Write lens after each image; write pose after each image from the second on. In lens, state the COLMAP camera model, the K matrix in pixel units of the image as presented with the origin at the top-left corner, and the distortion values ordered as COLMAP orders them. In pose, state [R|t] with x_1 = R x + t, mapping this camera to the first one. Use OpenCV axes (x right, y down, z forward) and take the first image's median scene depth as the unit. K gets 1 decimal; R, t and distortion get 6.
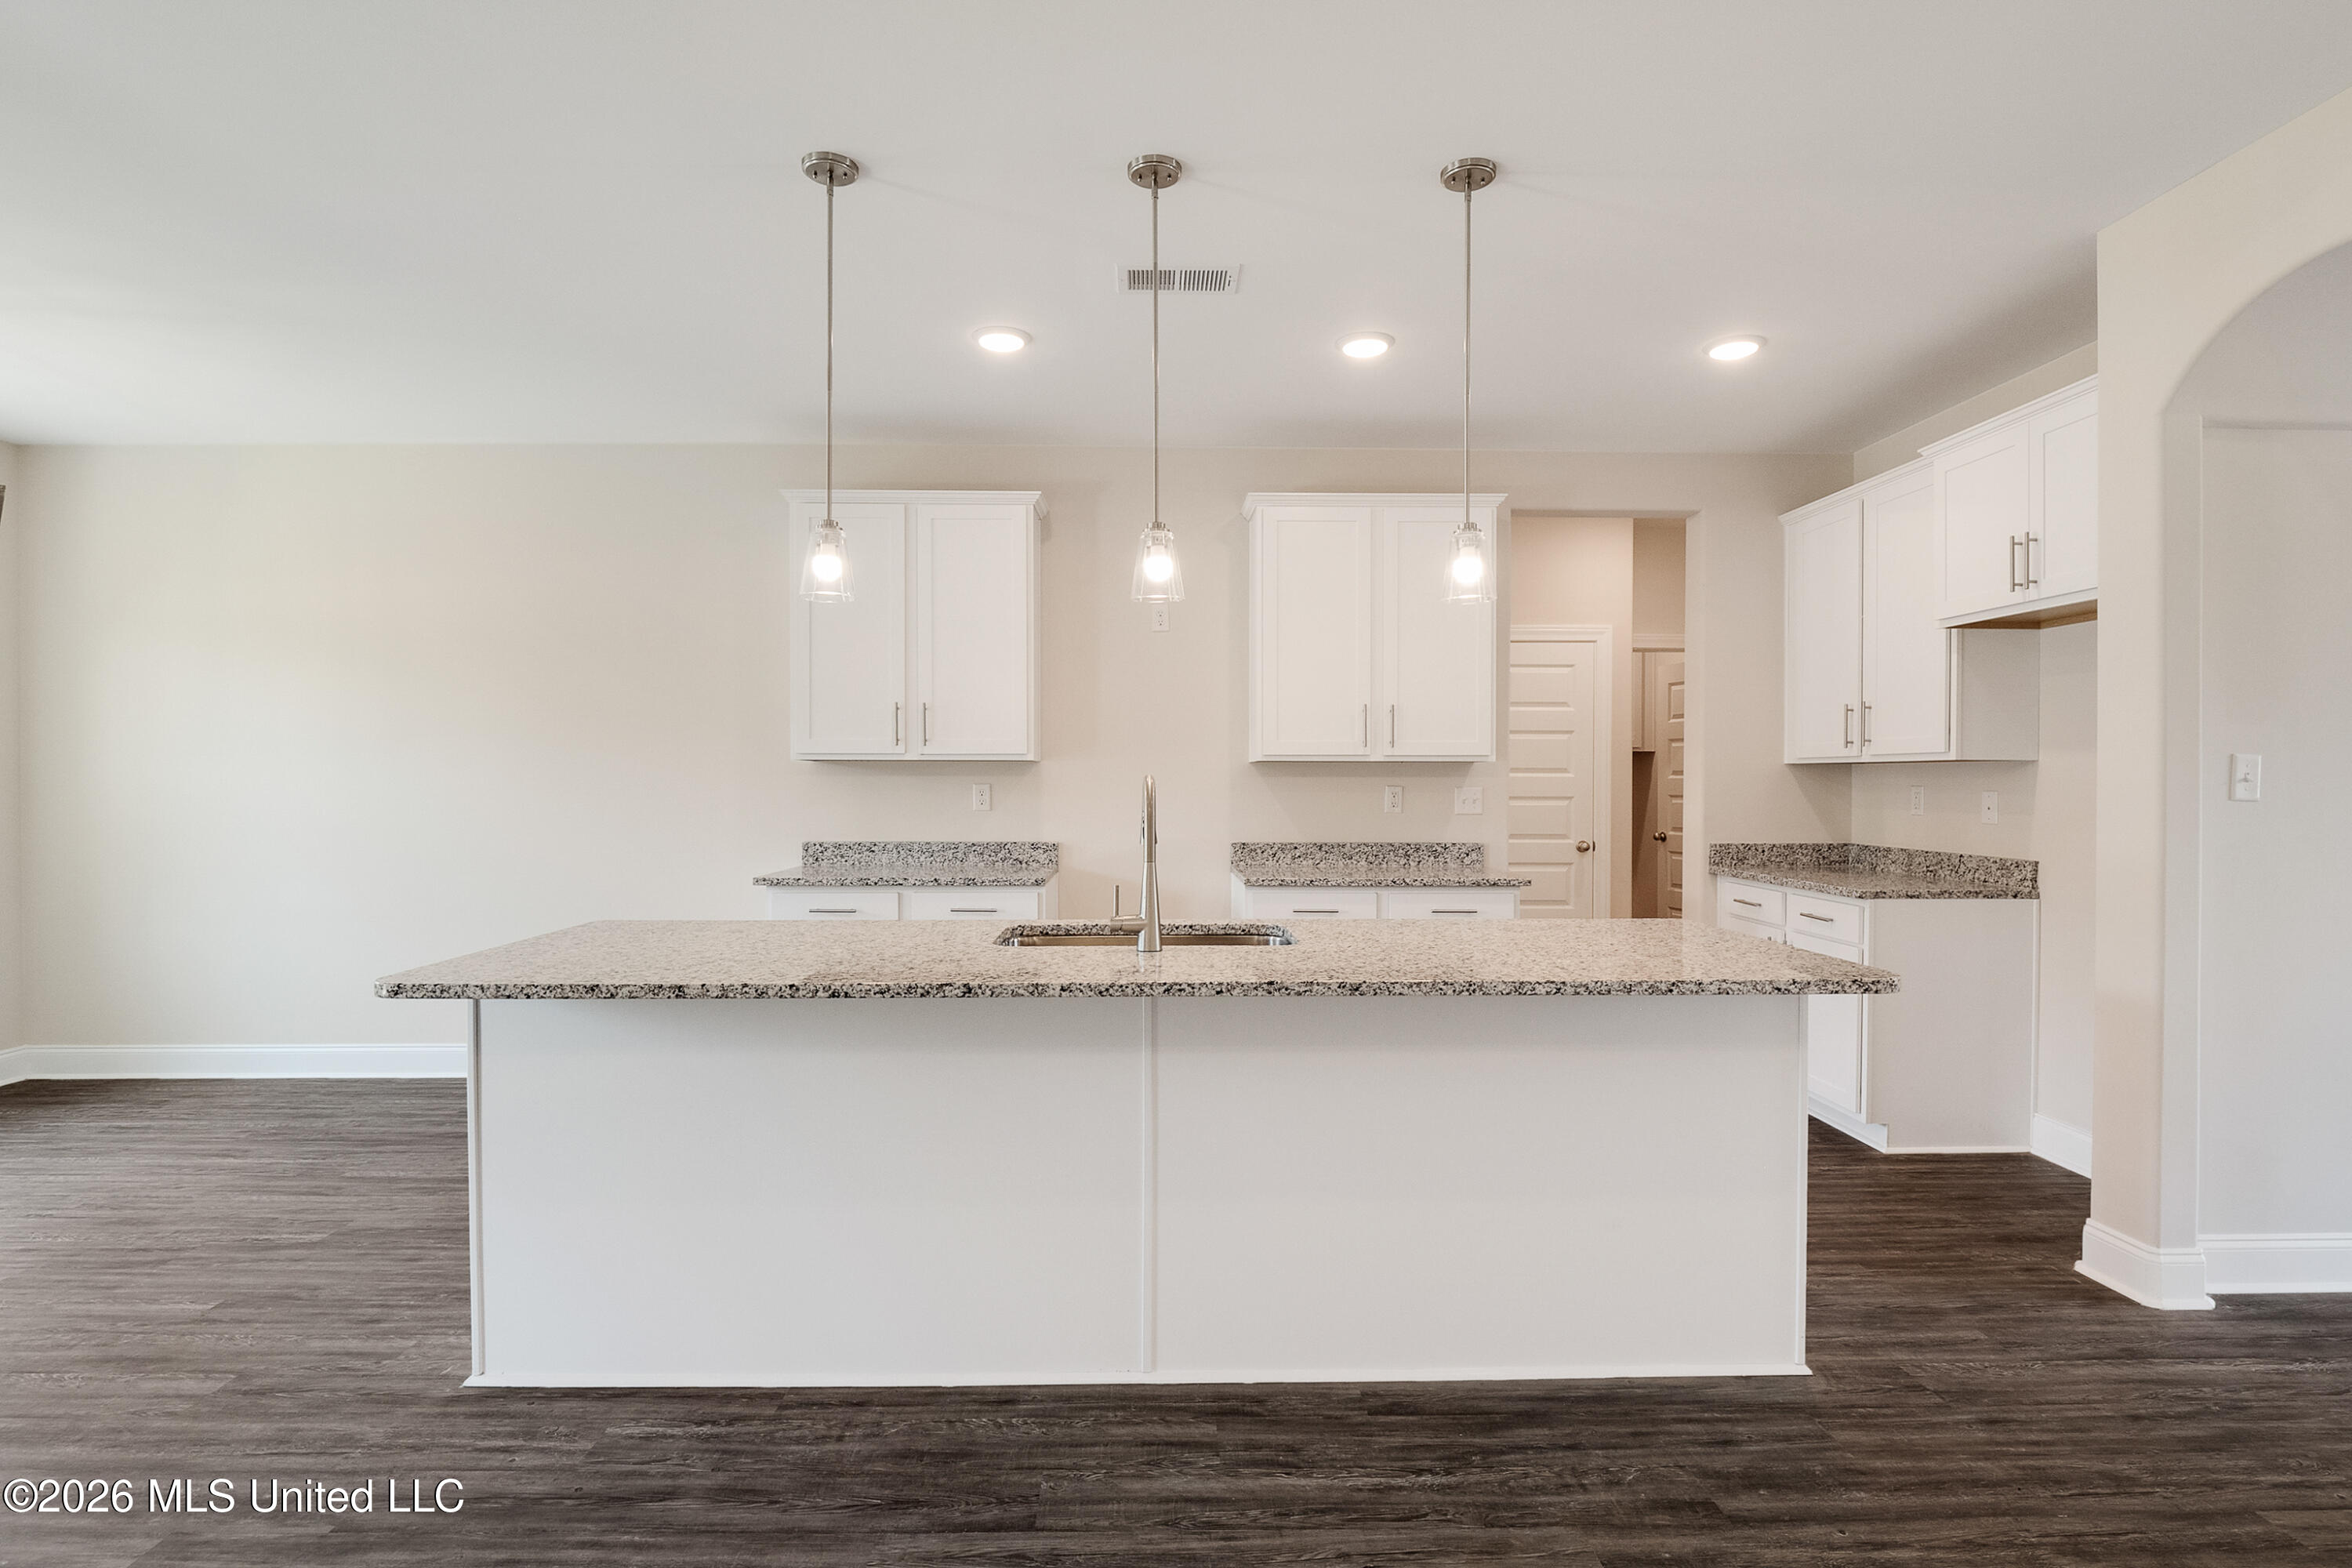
lens RADIAL K [[1133.1, 0, 1166.8], [0, 1133.1, 789.5], [0, 0, 1]] dist [-0.011495, 0.000107]
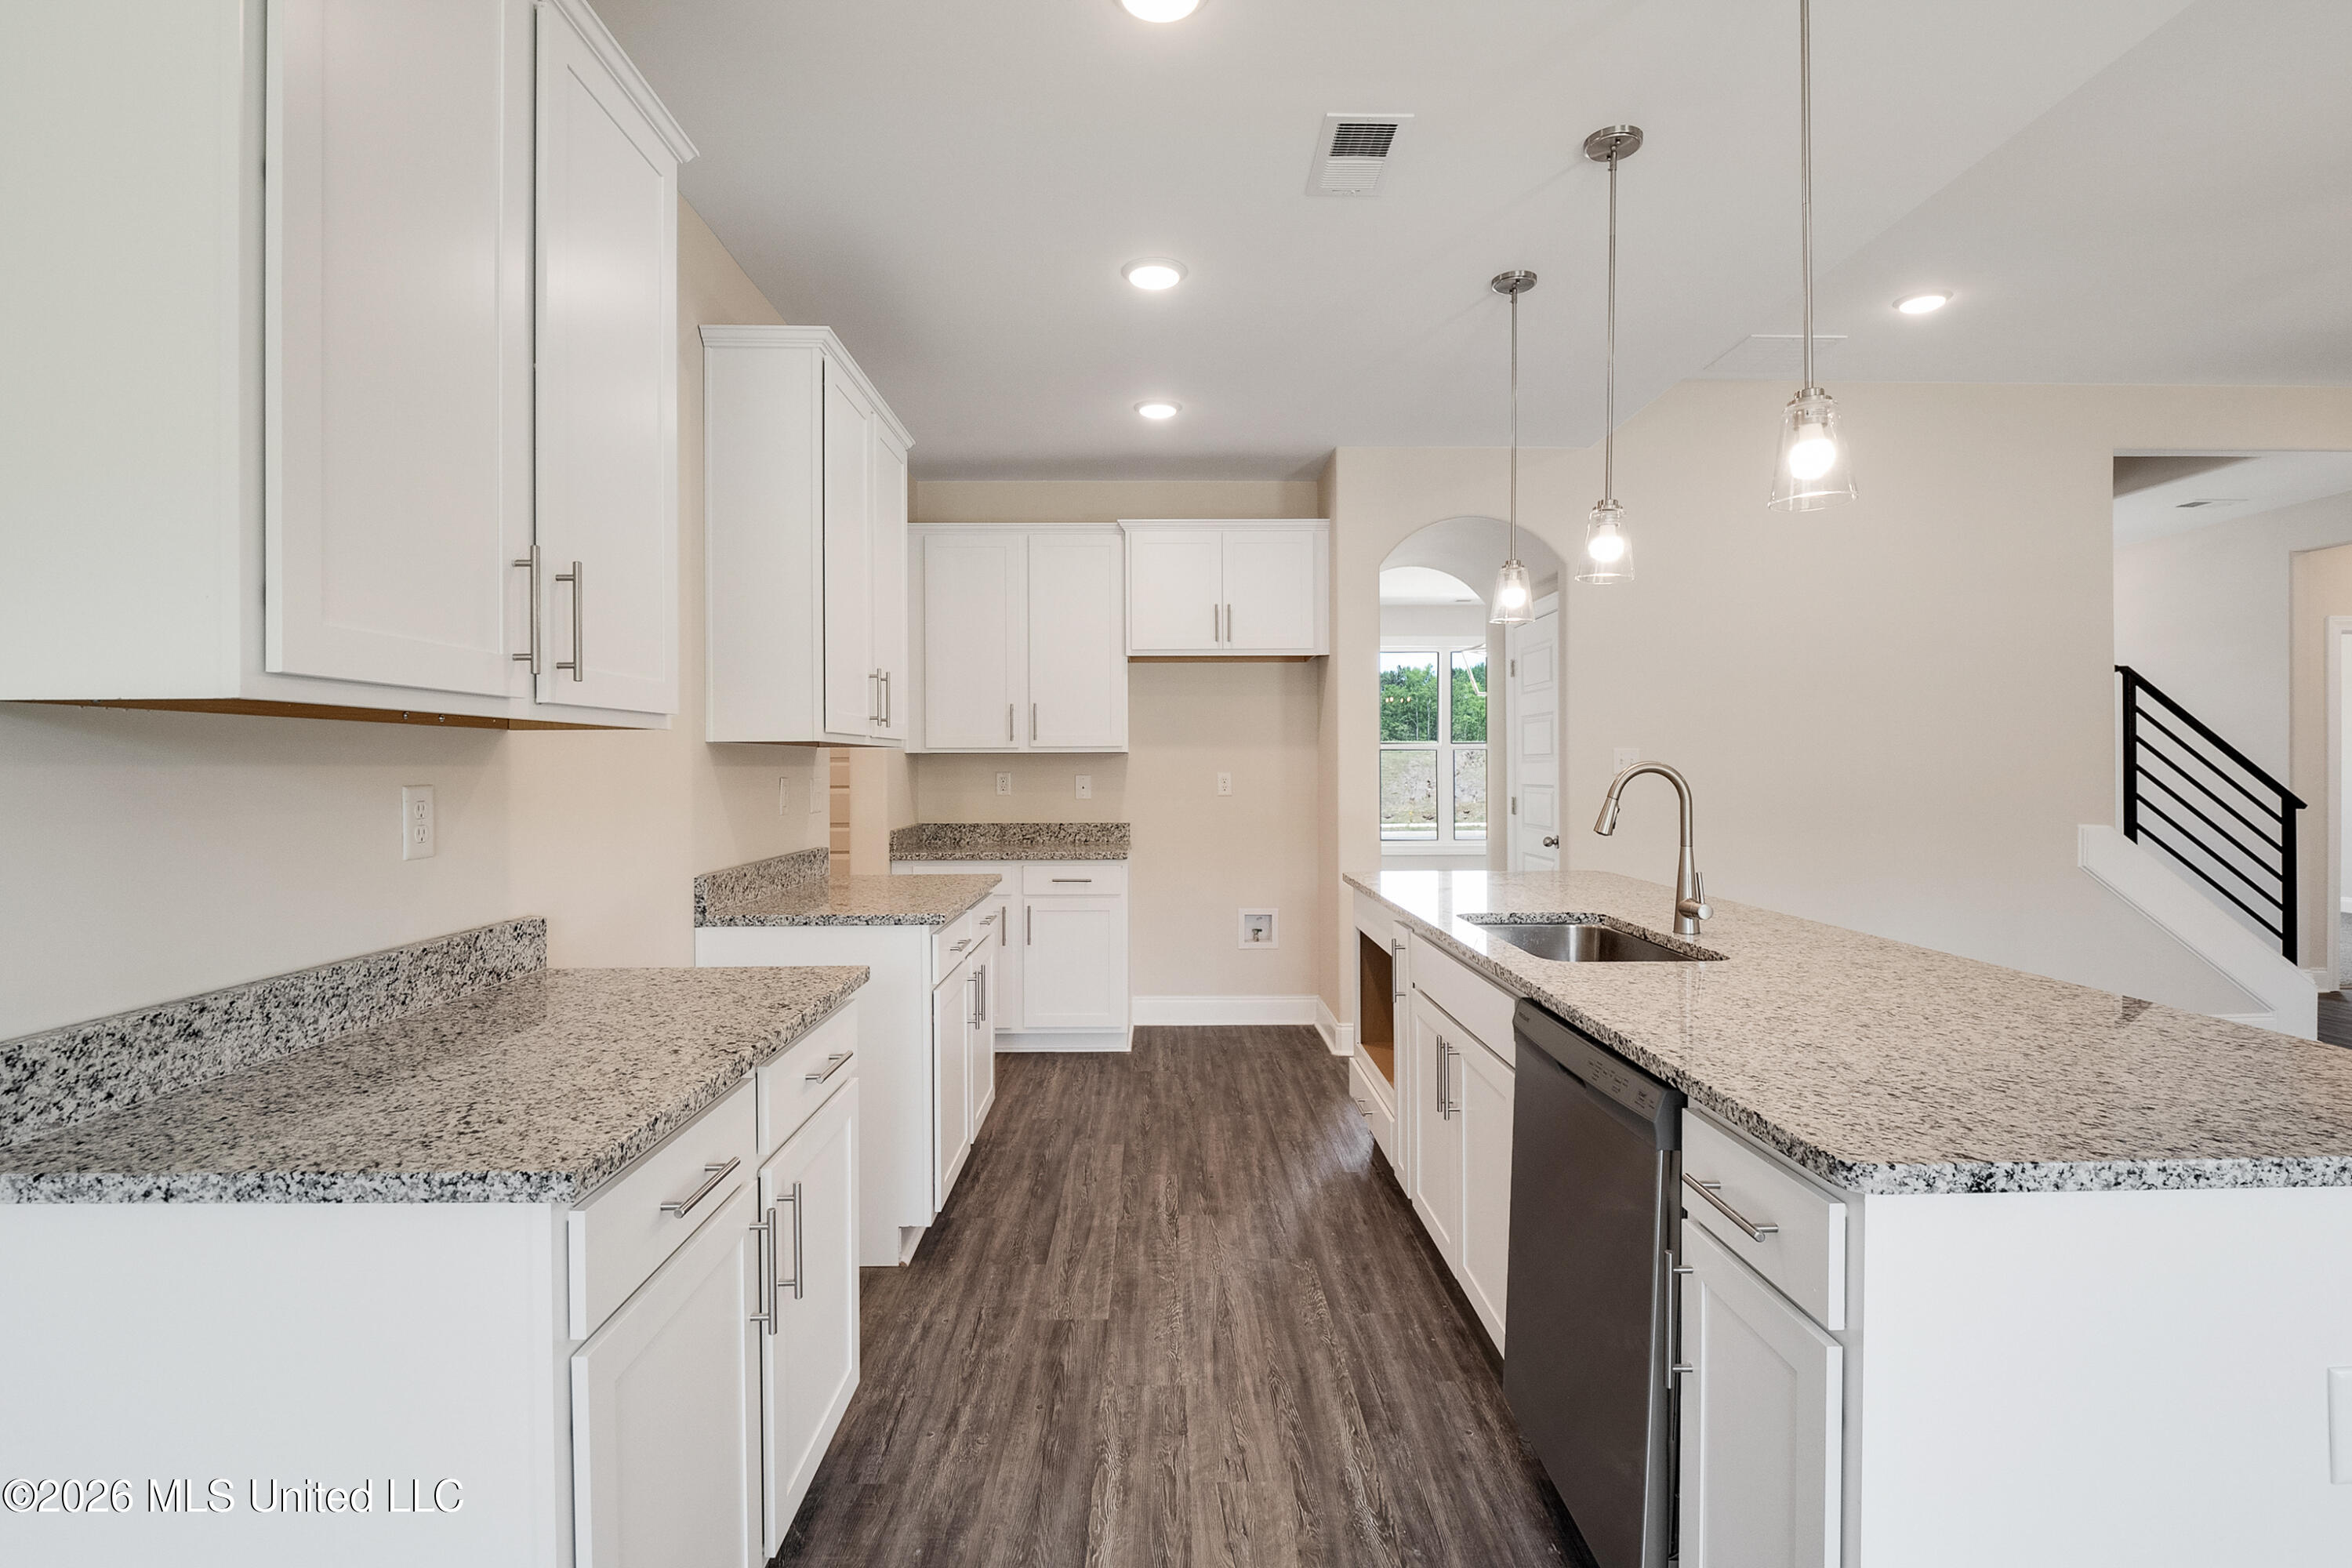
lens RADIAL K [[1121.9, 0, 1179.5], [0, 1121.9, 766.6], [0, 0, 1]] dist [-0.007424, -0.001342]
pose [[0.001001, -0.002402, 0.999997, -0.656049], [0.014169, 0.999897, 0.002387, -0.010575], [-0.999899, 0.014166, 0.001034, 0.928212]]
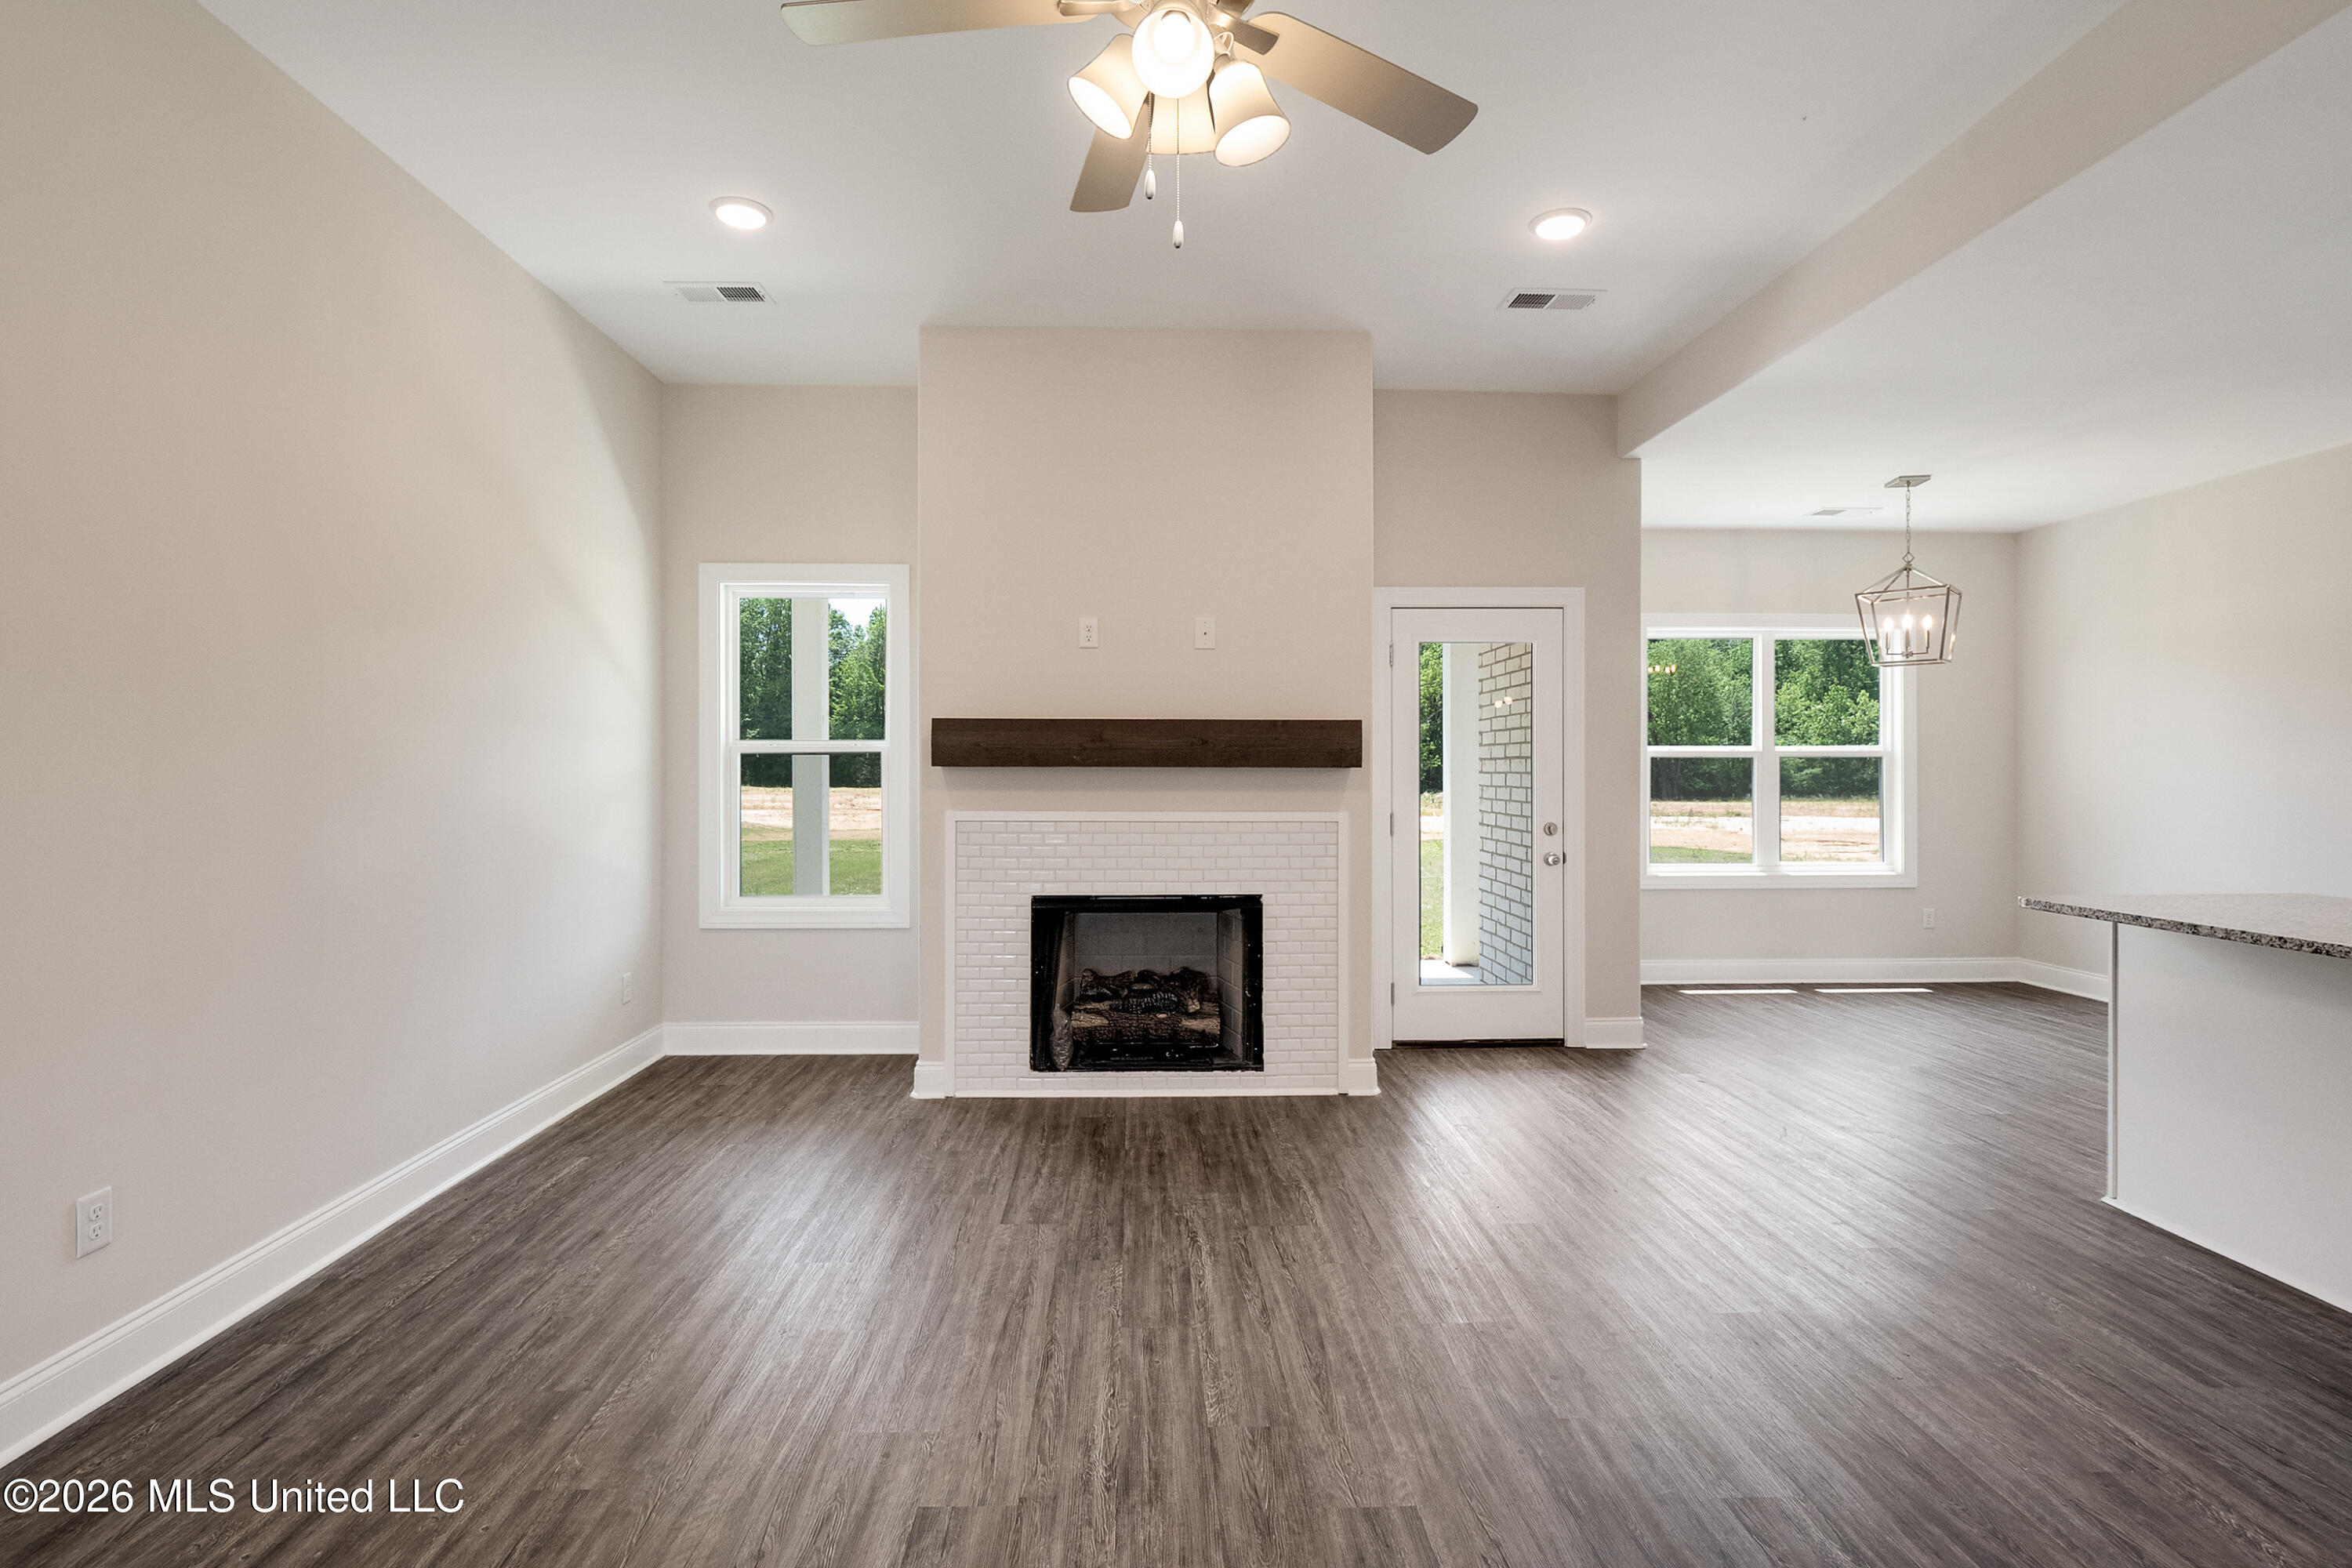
lens RADIAL K [[1123.7, 0, 1162.4], [0, 1123.7, 756.6], [0, 0, 1]] dist [-0.004028, -0.005047]
pose [[0.011443, -0.009519, -0.999889, 0.457421], [-0.010843, 0.999895, -0.009644, 0.001465], [0.999876, 0.010952, 0.011338, -0.117942]]
